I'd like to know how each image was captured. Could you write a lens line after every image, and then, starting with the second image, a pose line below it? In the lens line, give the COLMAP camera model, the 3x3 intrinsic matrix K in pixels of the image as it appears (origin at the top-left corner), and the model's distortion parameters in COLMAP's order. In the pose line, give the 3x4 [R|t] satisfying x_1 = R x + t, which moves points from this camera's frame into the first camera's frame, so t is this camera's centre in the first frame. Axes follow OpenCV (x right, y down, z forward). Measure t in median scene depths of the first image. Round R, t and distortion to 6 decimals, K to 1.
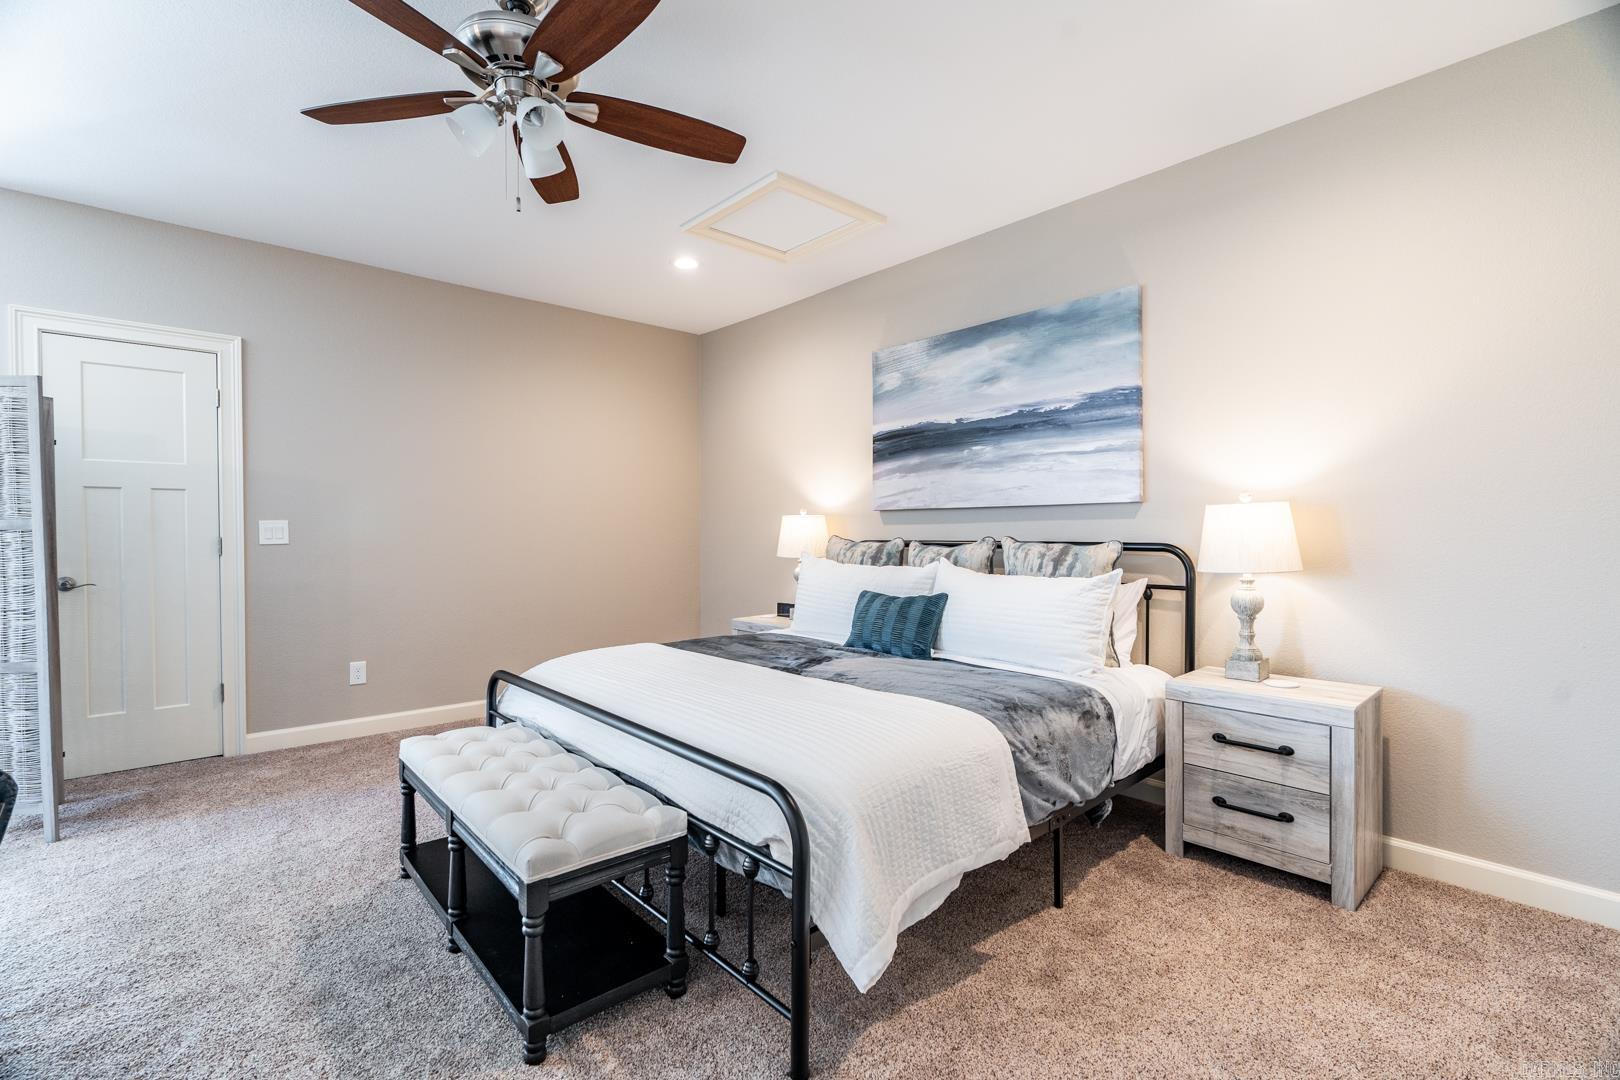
lens RADIAL K [[729.2, 0, 823.3], [0, 729.2, 543.7], [0, 0, 1]] dist [-0.012721, 0.005033]
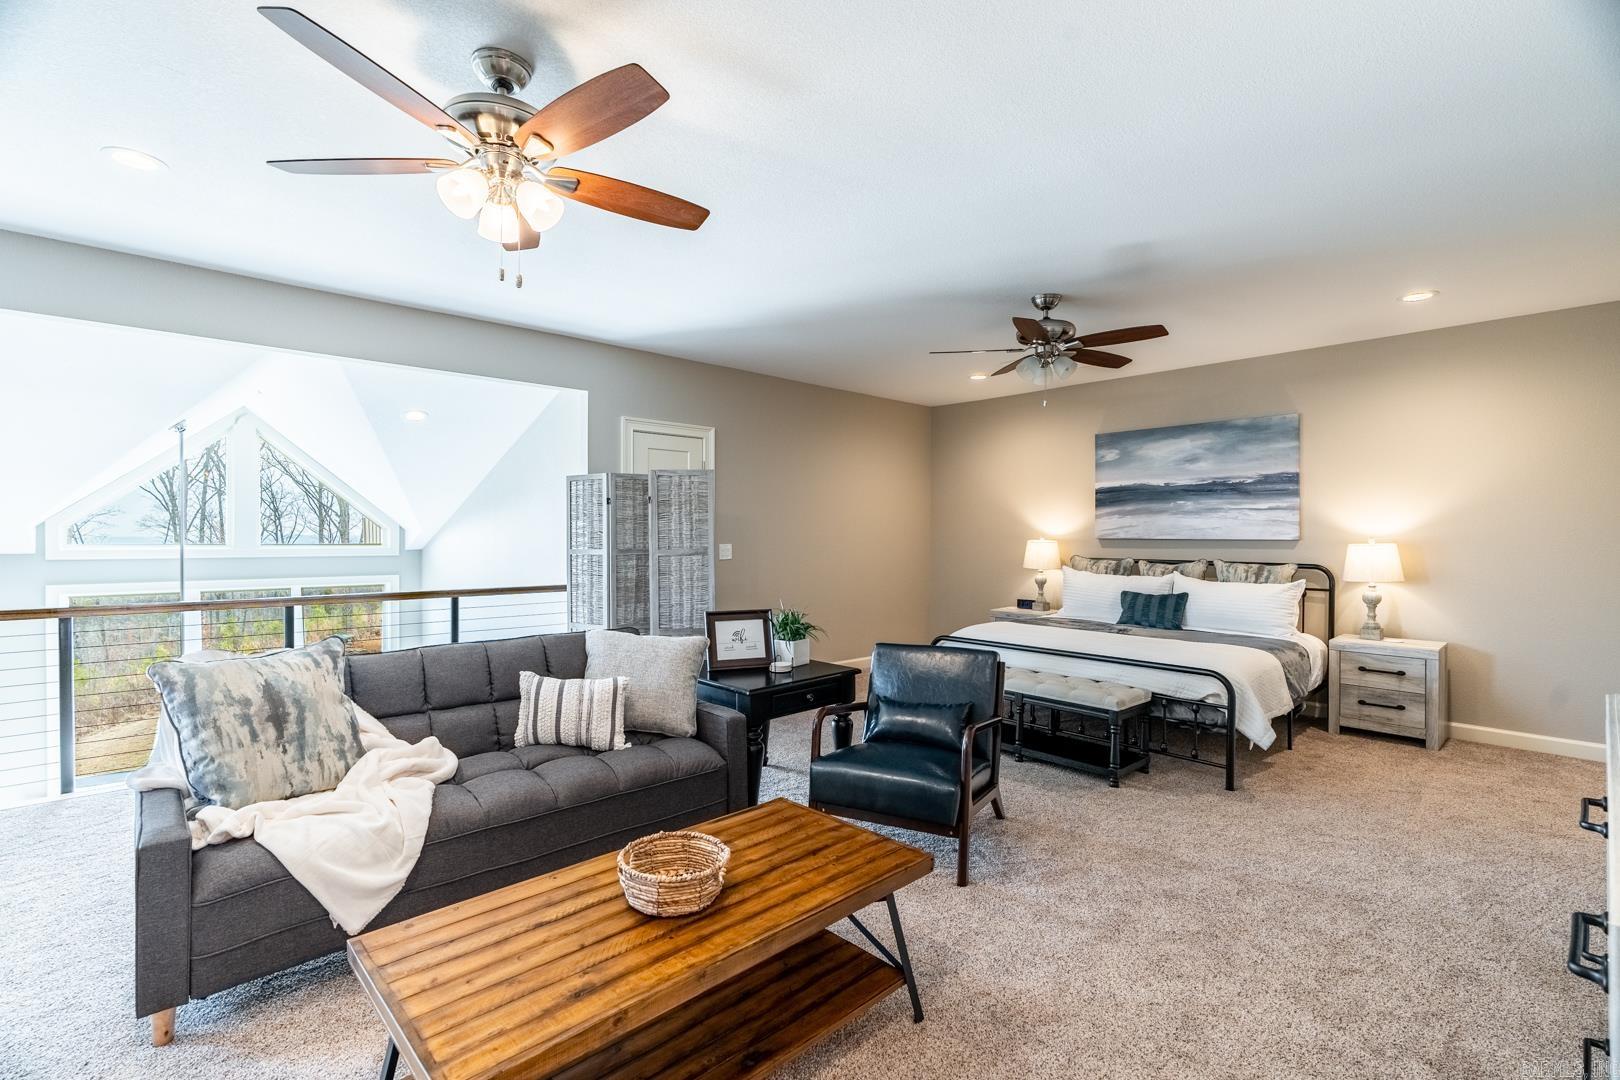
lens RADIAL K [[729.2, 0, 822.1], [0, 729.2, 541.4], [0, 0, 1]] dist [-0.012721, 0.005033]
pose [[0.999910, 0.006096, 0.011918, -0.750242], [-0.006026, 0.999964, -0.005920, -0.038883], [-0.011954, 0.005848, 0.999911, -0.741065]]
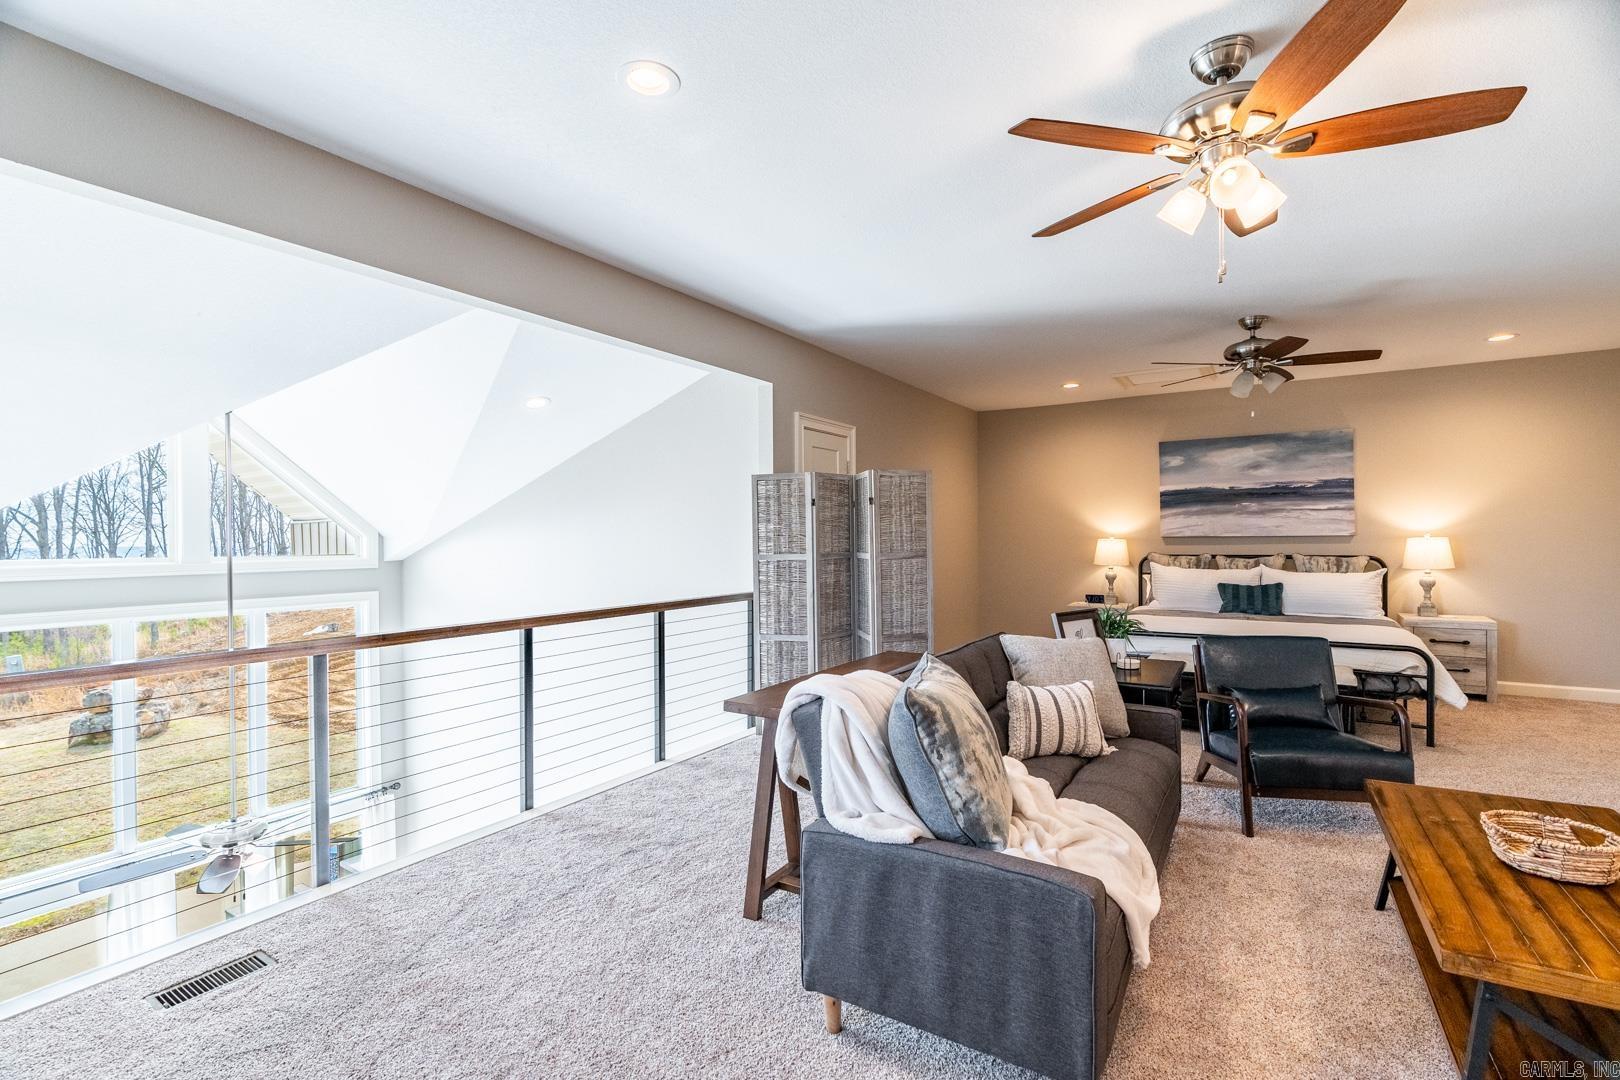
lens RADIAL K [[729.2, 0, 827.6], [0, 729.2, 545.7], [0, 0, 1]] dist [-0.012721, 0.005033]
pose [[0.962391, -0.009136, 0.271514, -1.623526], [0.010549, 0.999937, -0.003747, -0.038698], [-0.271463, 0.006470, 0.962427, -0.585846]]
